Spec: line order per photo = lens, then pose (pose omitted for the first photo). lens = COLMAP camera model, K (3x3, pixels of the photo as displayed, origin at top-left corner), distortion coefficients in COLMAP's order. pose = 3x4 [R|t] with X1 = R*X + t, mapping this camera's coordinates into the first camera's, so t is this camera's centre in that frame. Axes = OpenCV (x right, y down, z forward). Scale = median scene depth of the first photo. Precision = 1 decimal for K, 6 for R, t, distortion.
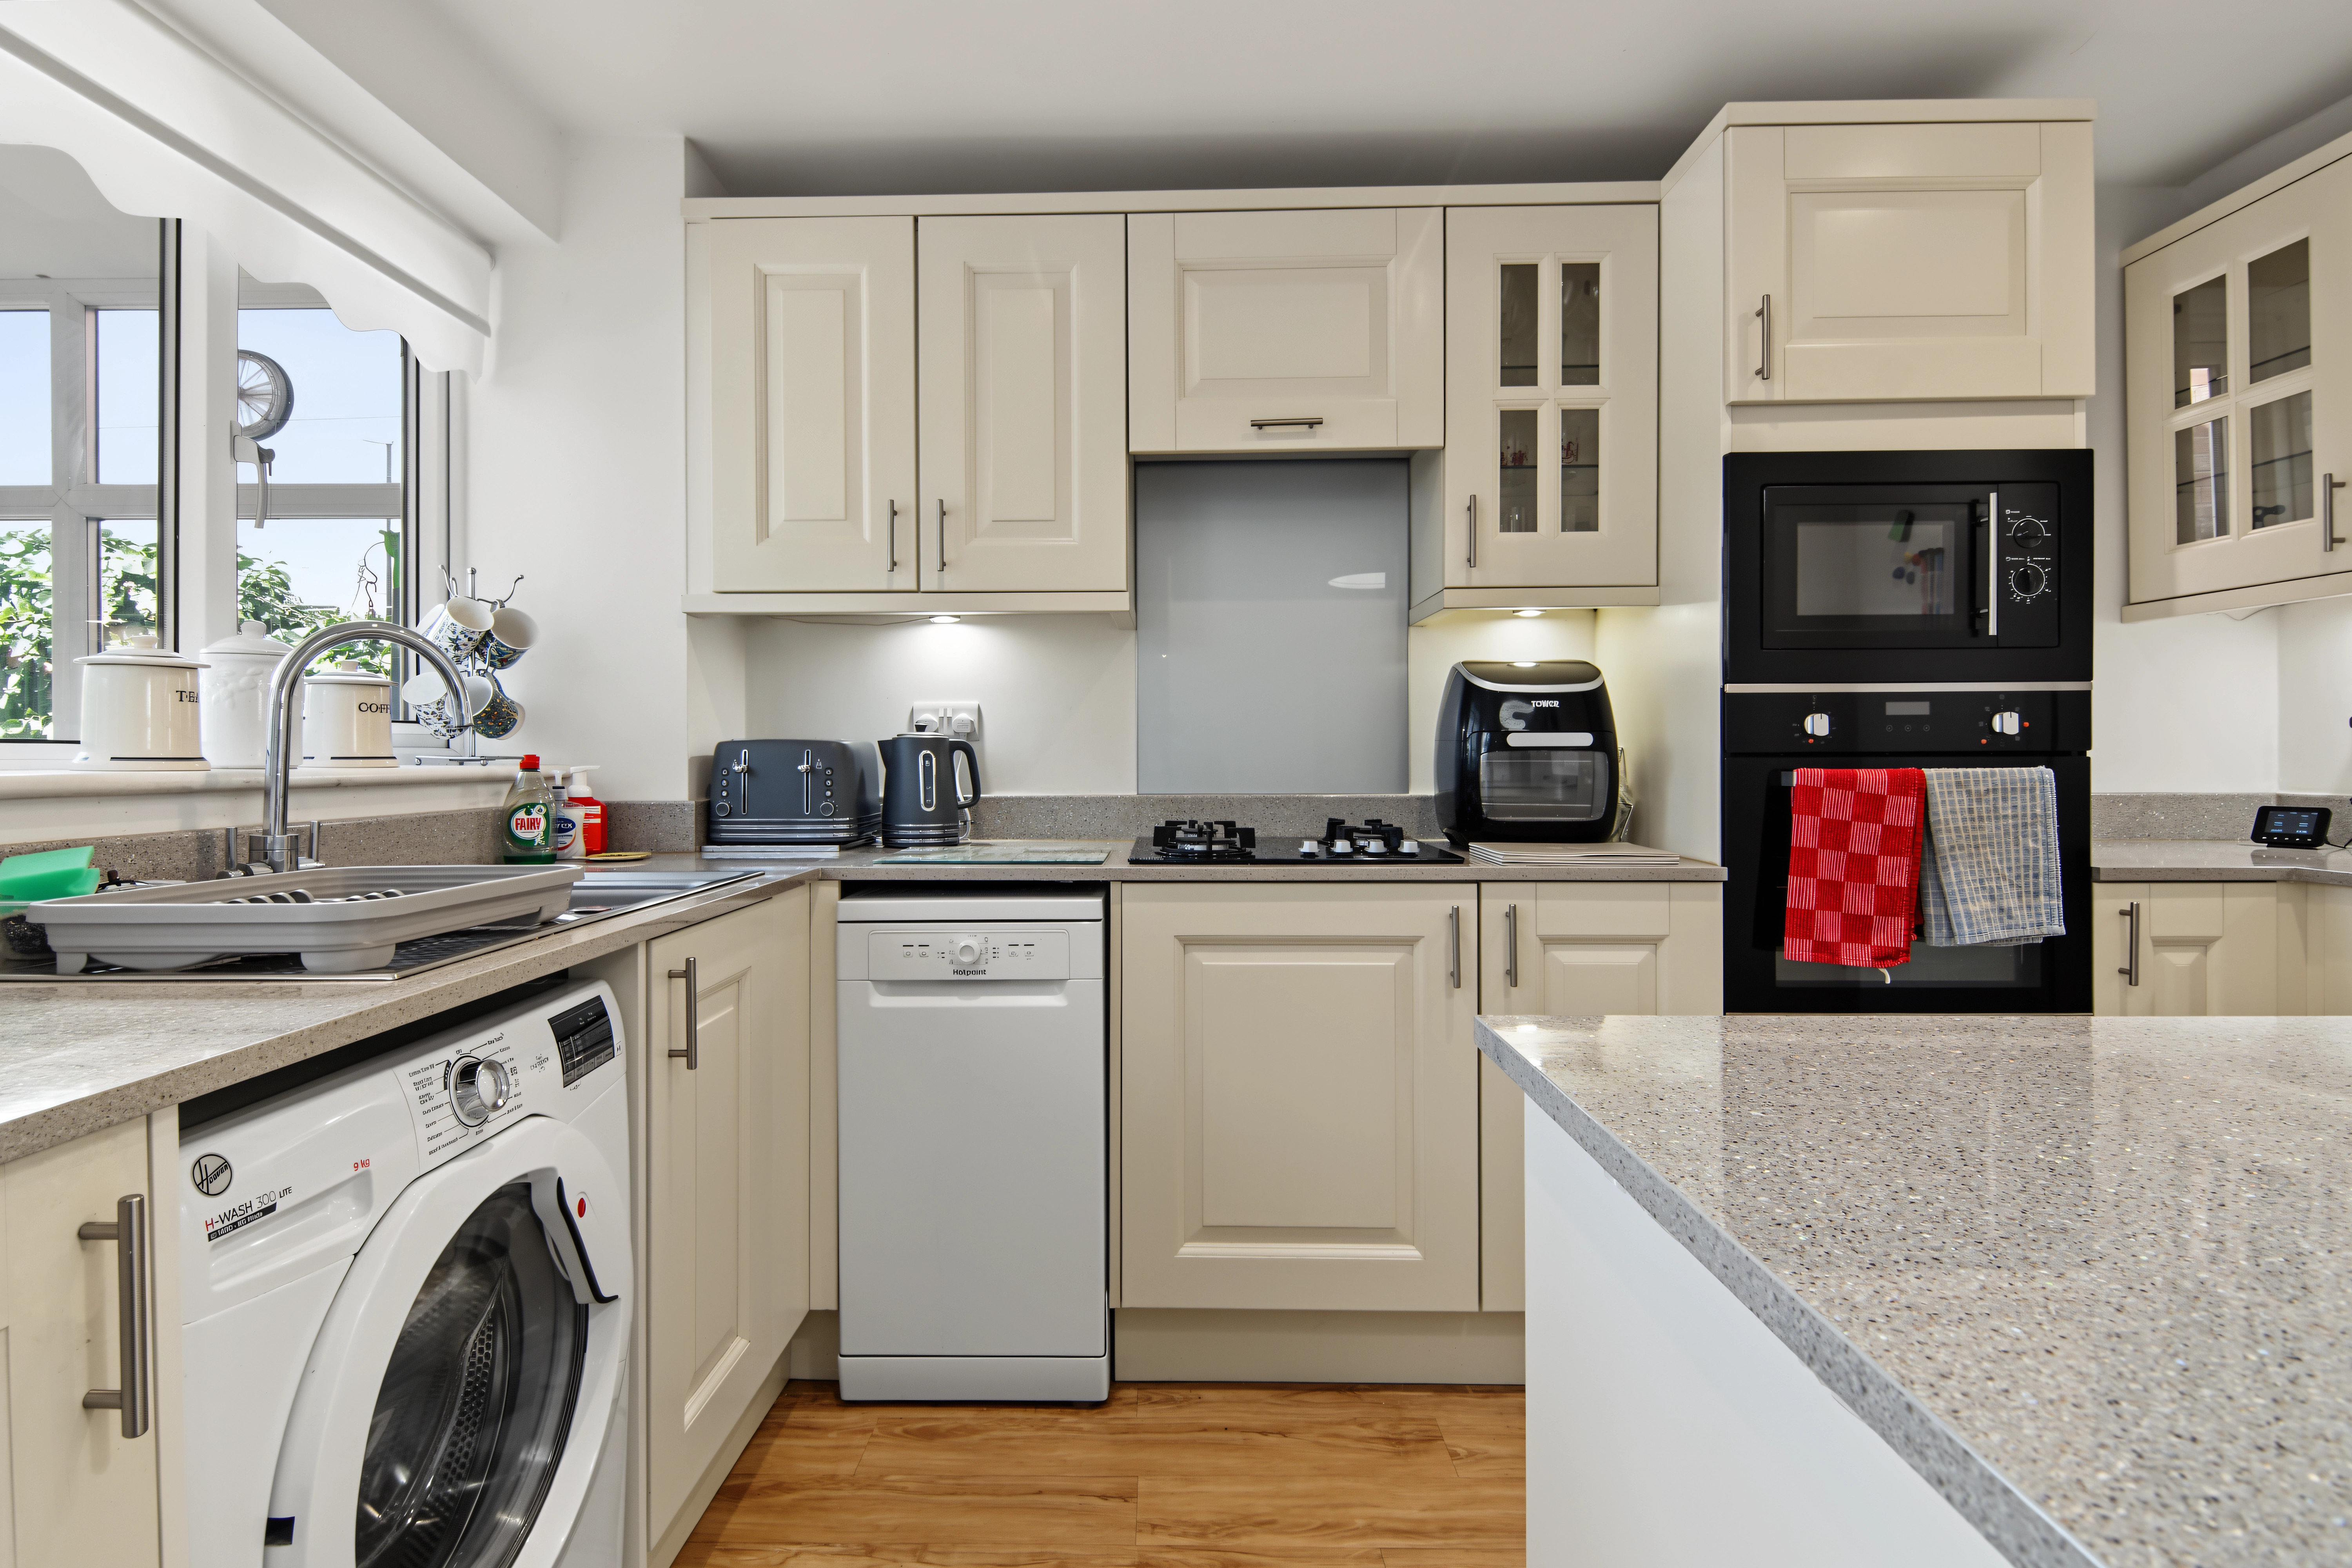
lens RADIAL K [[1128.4, 0, 1158.2], [0, 1128.4, 764.3], [0, 0, 1]] dist [0.010874, -0.008713]
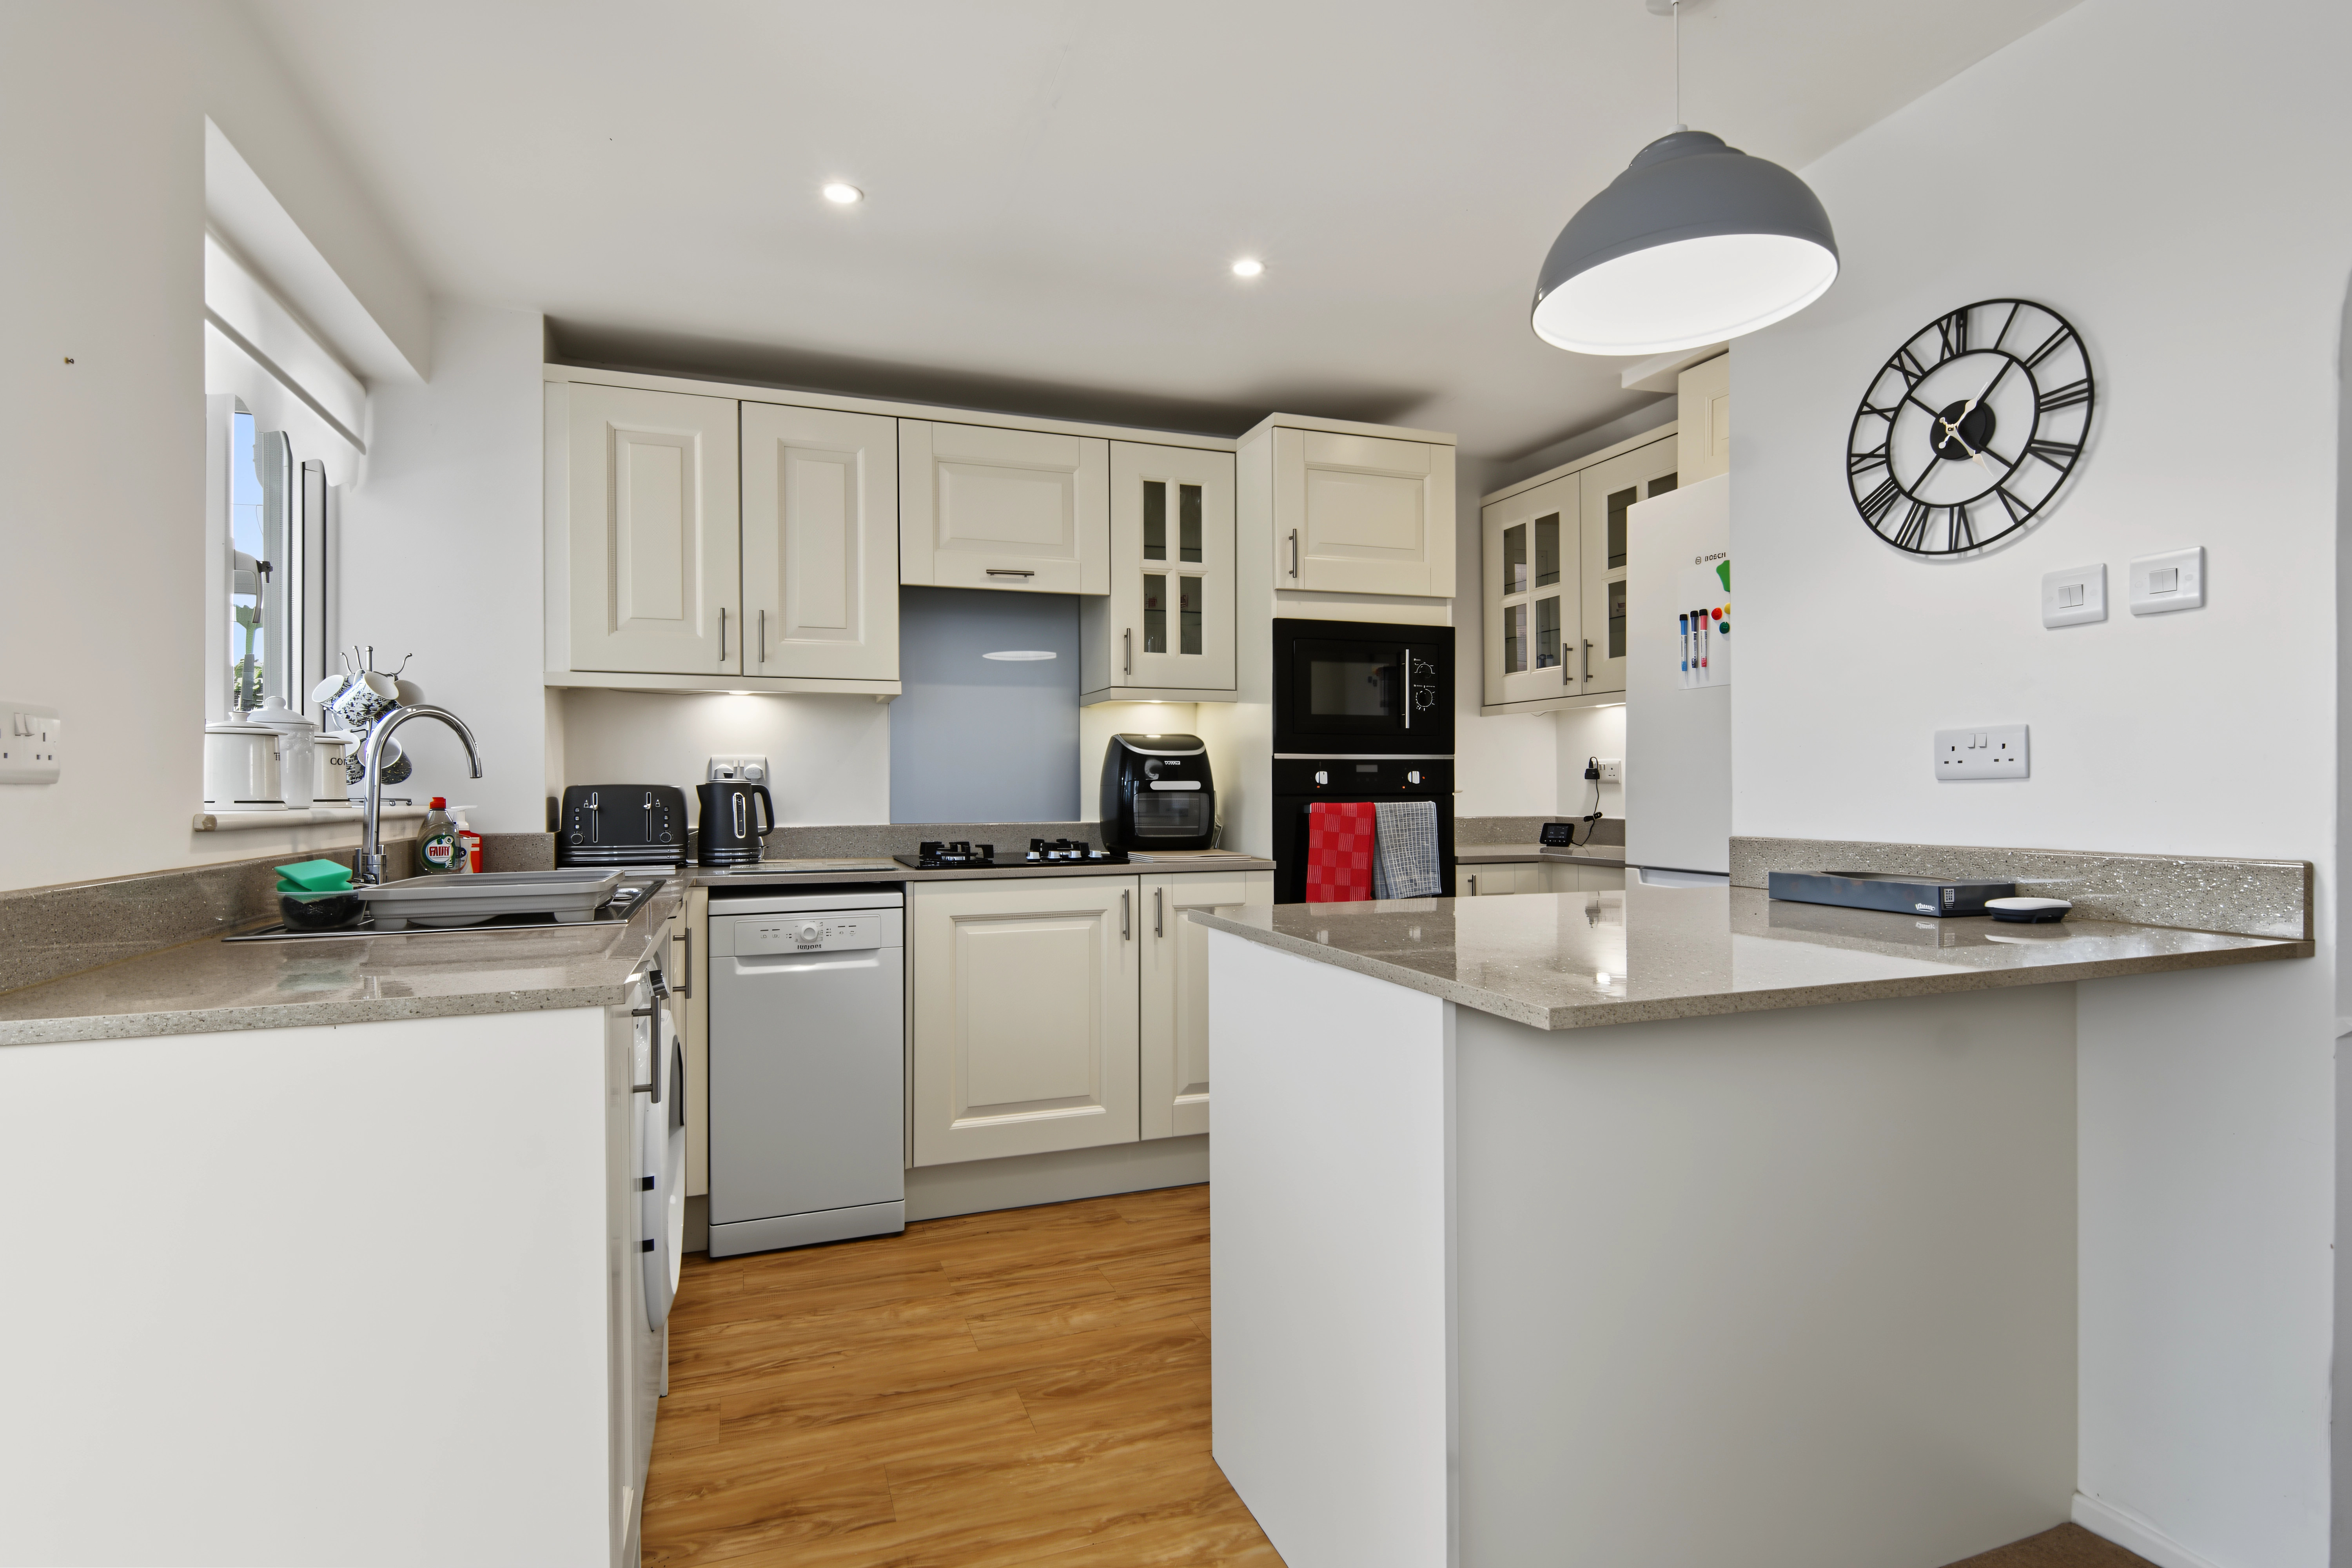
lens RADIAL K [[1128.4, 0, 1174.1], [0, 1128.4, 781.6], [0, 0, 1]] dist [0.010874, -0.008713]
pose [[0.928484, 0.002104, 0.371366, -0.241165], [0.004032, 0.999868, -0.015745, -0.002410], [-0.371350, 0.016116, 0.928353, -0.465703]]
